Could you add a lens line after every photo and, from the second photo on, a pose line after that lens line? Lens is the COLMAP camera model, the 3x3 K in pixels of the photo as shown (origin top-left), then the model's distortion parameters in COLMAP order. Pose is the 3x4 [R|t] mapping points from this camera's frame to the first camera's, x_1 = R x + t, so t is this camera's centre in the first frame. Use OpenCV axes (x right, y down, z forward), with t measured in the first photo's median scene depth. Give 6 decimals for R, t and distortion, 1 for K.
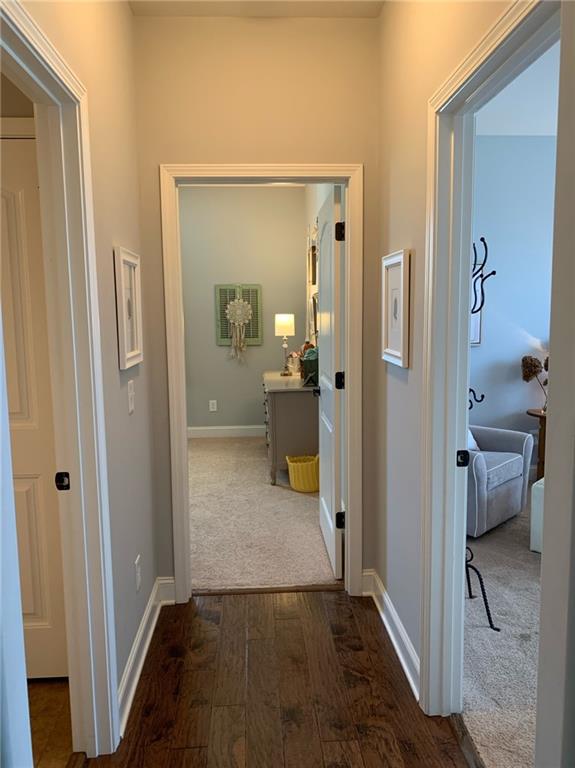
lens RADIAL K [[589.5, 0, 287.0], [0, 589.5, 376.2], [0, 0, 1]] dist [0.055985, -0.087601]
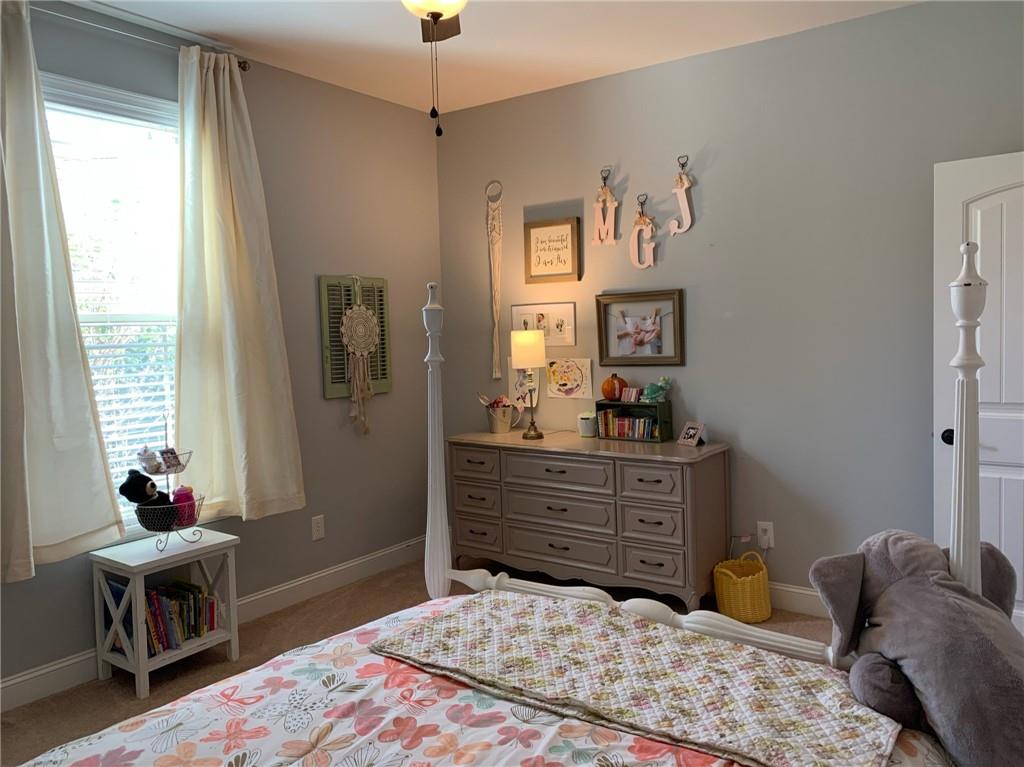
lens RADIAL K [[779.9, 0, 510.3], [0, 779.9, 375.1], [0, 0, 1]] dist [0.055559, -0.069429]
pose [[0.637036, -0.053880, 0.768949, -0.518406], [0.110593, 0.993622, -0.021998, -0.041333], [-0.762860, 0.099053, 0.638932, 0.474657]]
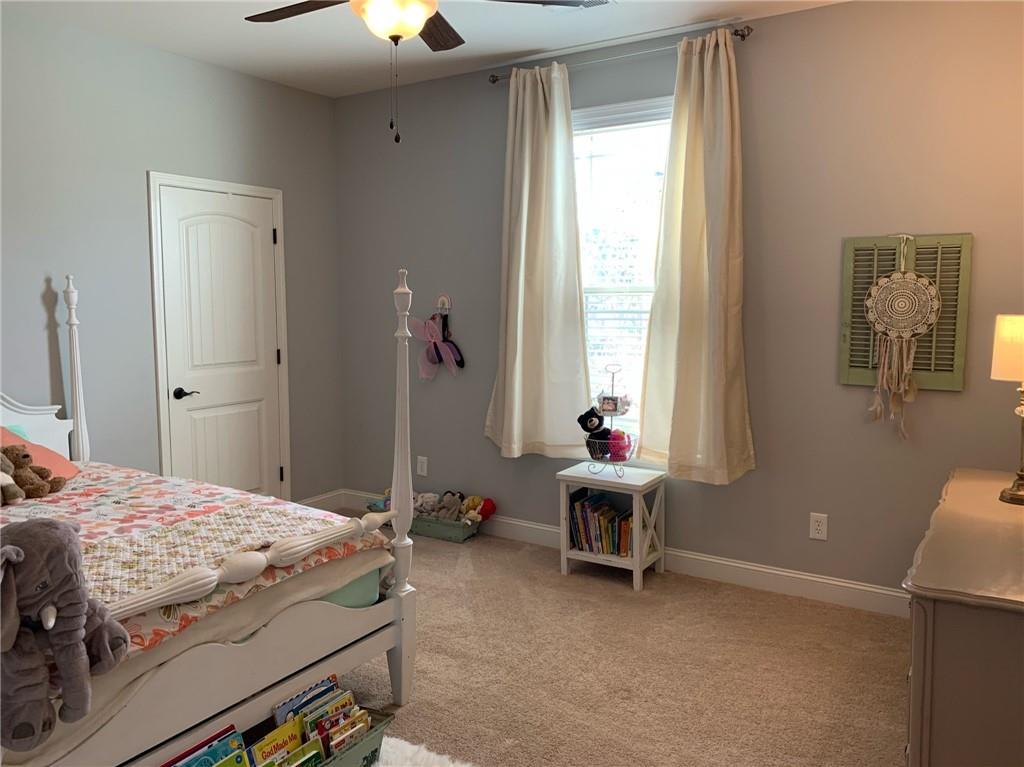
lens RADIAL K [[786.0, 0, 516.6], [0, 786.0, 375.4], [0, 0, 1]] dist [0.055985, -0.087601]
pose [[0.812215, 0.071272, -0.578988, 0.019675], [-0.078001, 0.996865, 0.013291, -0.048451], [0.578120, 0.034366, 0.815228, 0.419331]]
